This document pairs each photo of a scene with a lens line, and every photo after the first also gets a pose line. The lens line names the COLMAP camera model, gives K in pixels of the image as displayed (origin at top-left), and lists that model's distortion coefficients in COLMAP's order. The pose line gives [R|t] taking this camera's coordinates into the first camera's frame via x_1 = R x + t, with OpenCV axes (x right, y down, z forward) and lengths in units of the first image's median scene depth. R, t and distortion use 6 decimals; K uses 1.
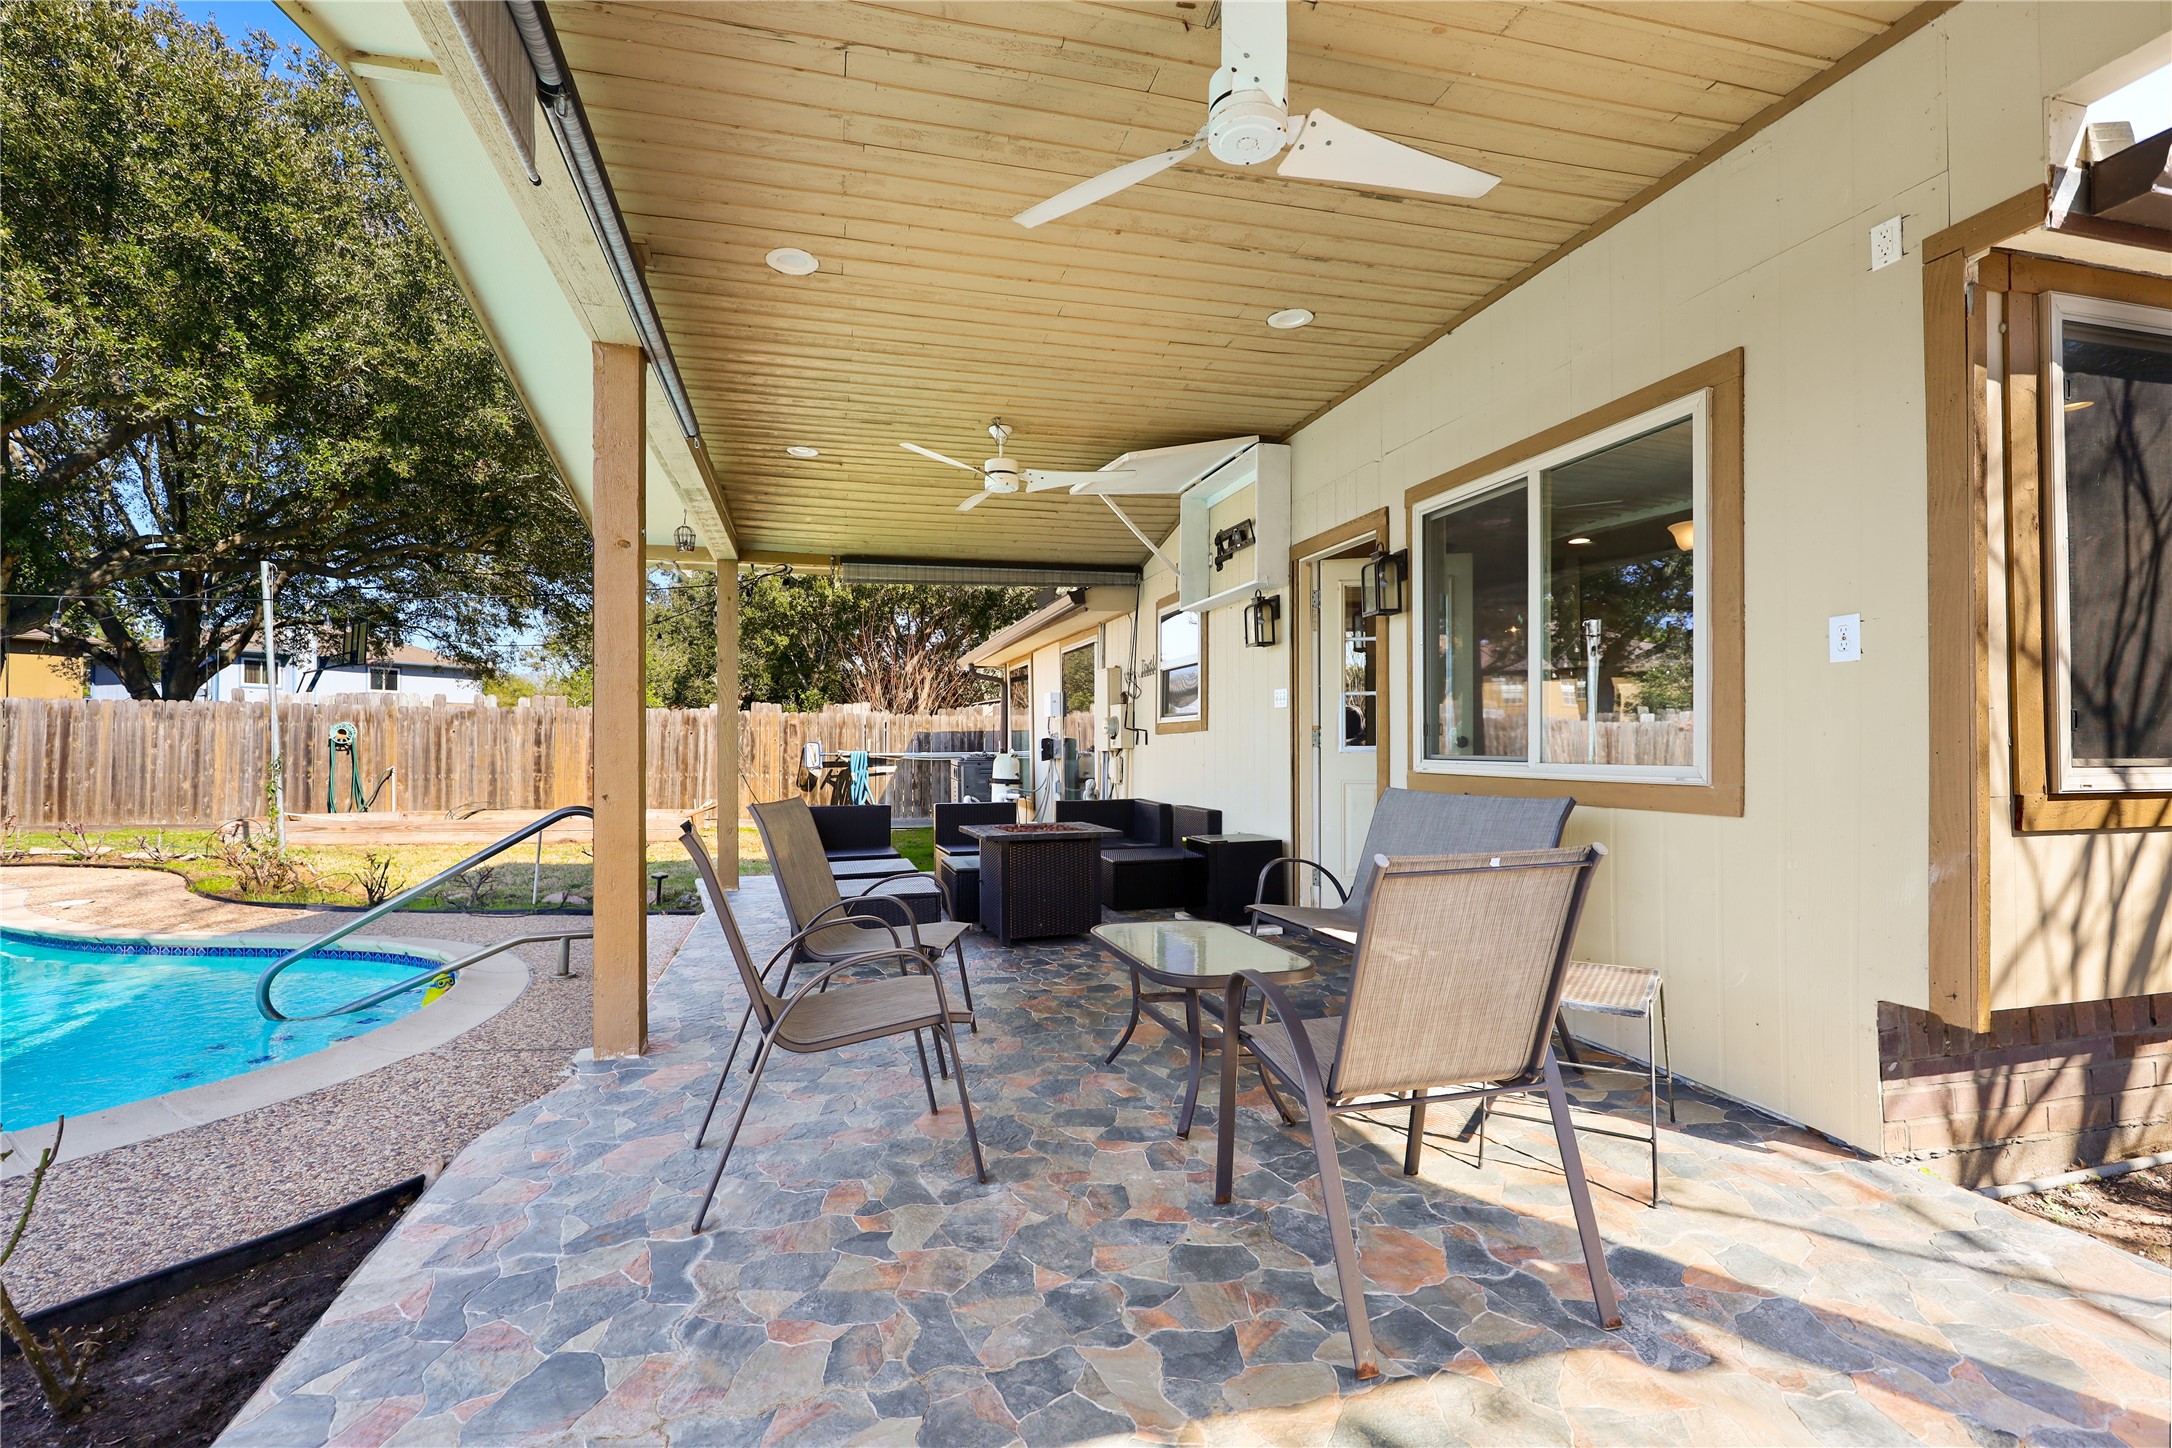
lens RADIAL K [[976.4, 0, 1084.3], [0, 976.4, 732.2], [0, 0, 1]] dist [-0.000514, 0.000038]
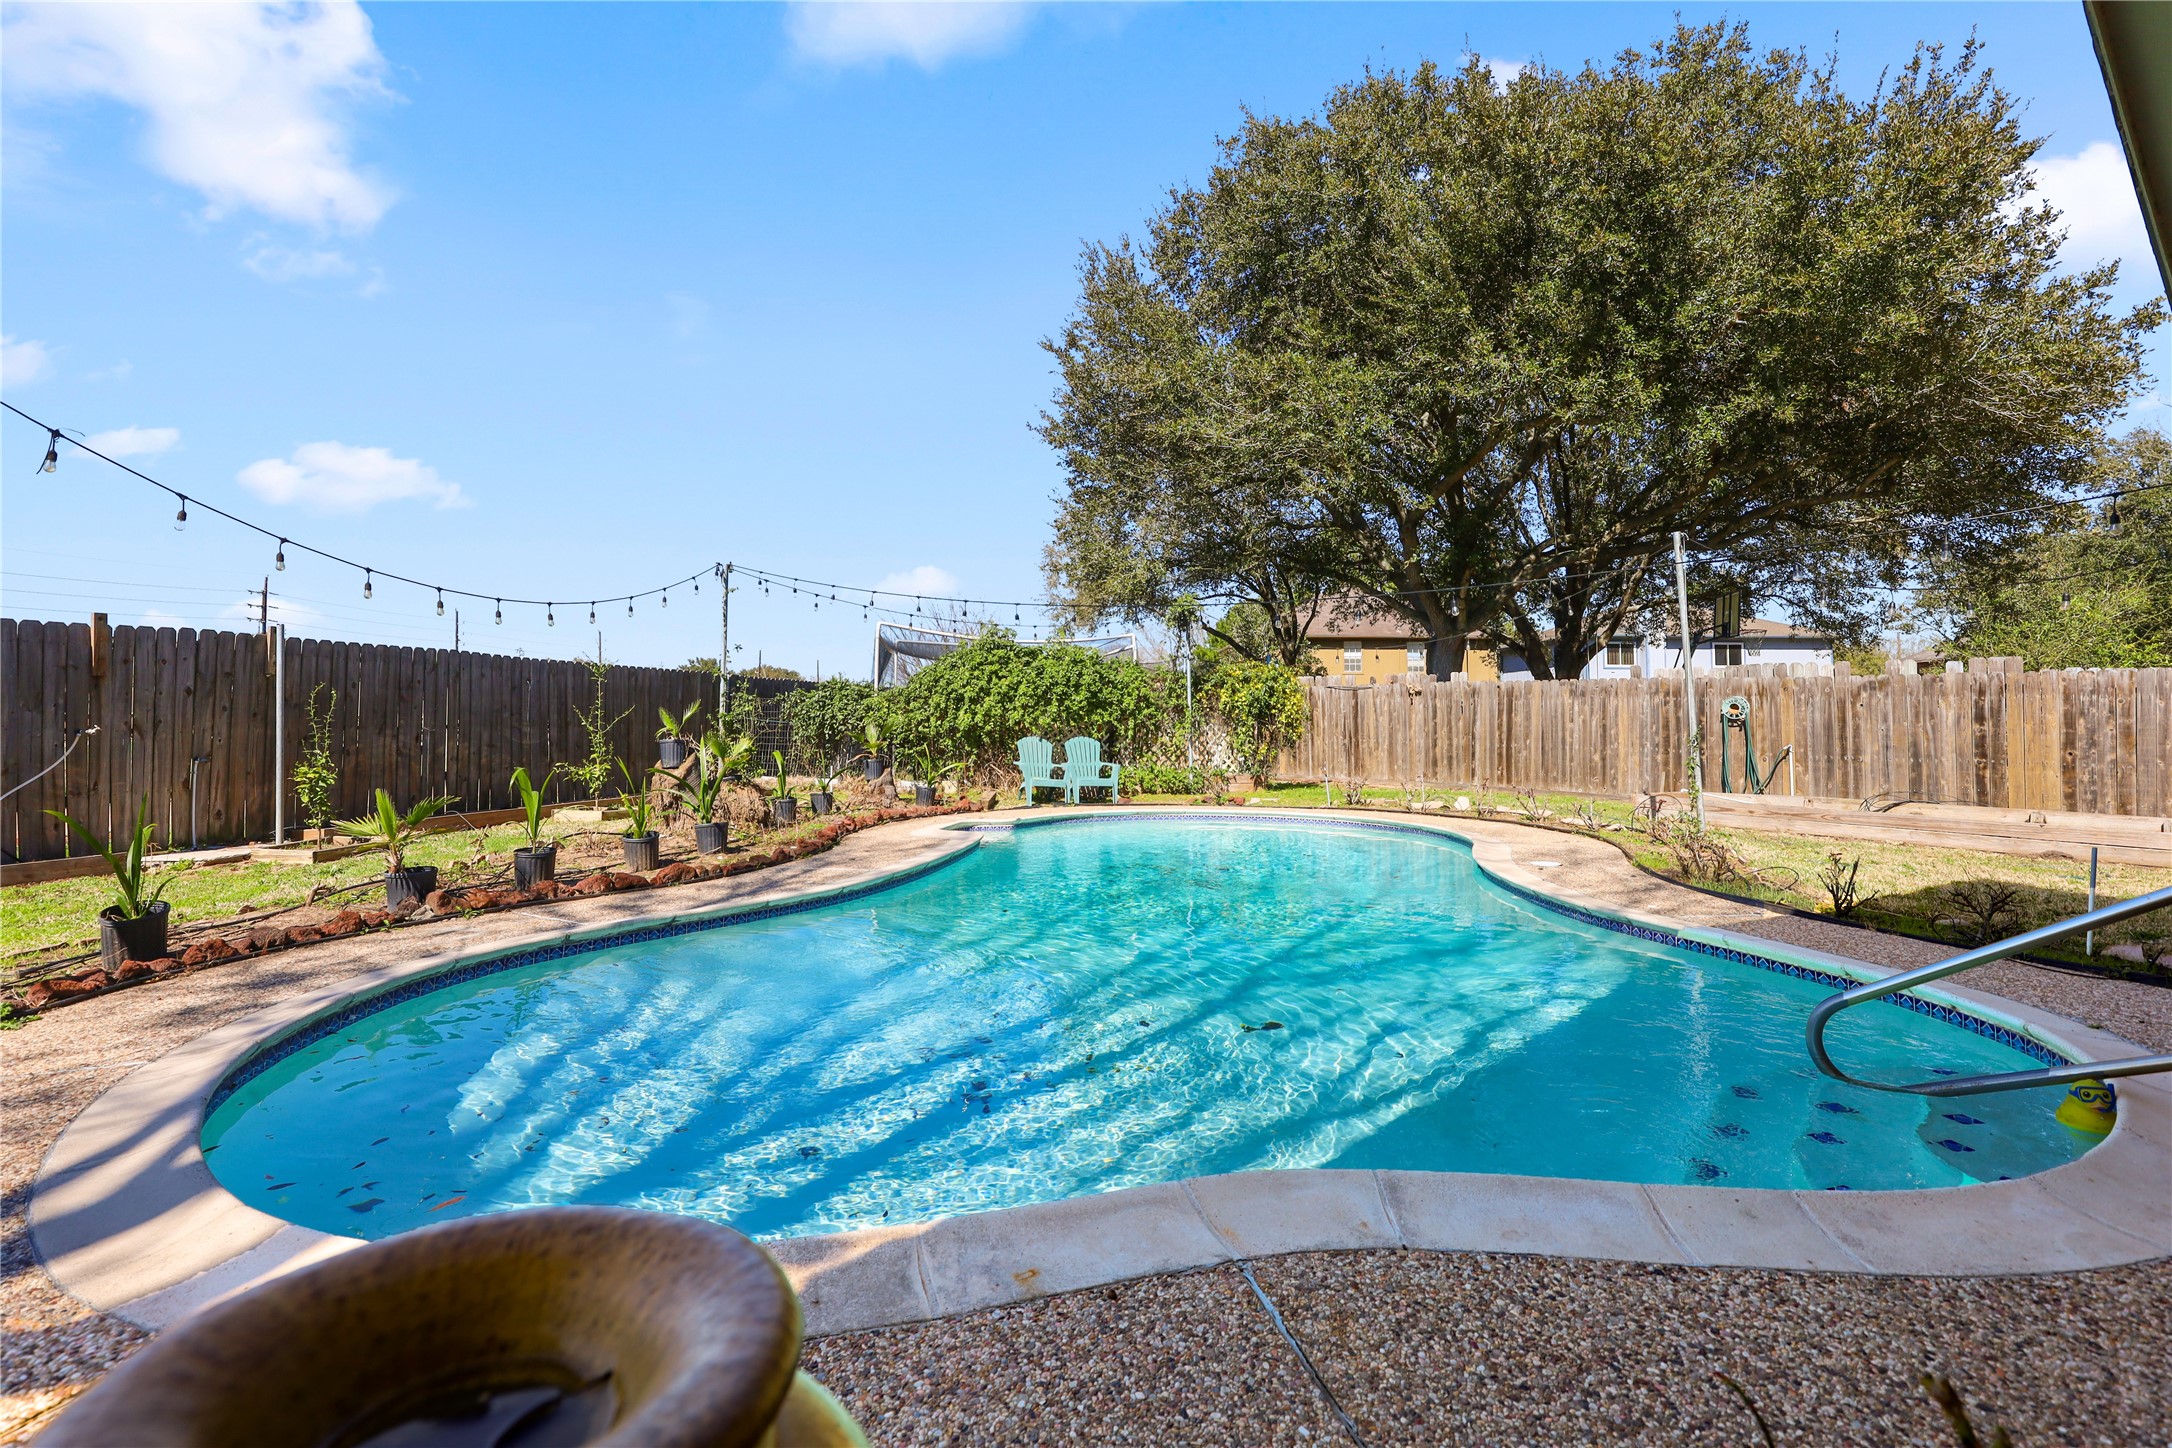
lens RADIAL K [[976.4, 0, 1084.3], [0, 976.4, 732.2], [0, 0, 1]] dist [-0.000514, 0.000038]
pose [[0.382198, 0.014556, -0.923966, -0.125191], [0.006974, 0.999802, 0.018635, 0.002262], [0.924054, -0.013566, 0.382020, 0.059907]]
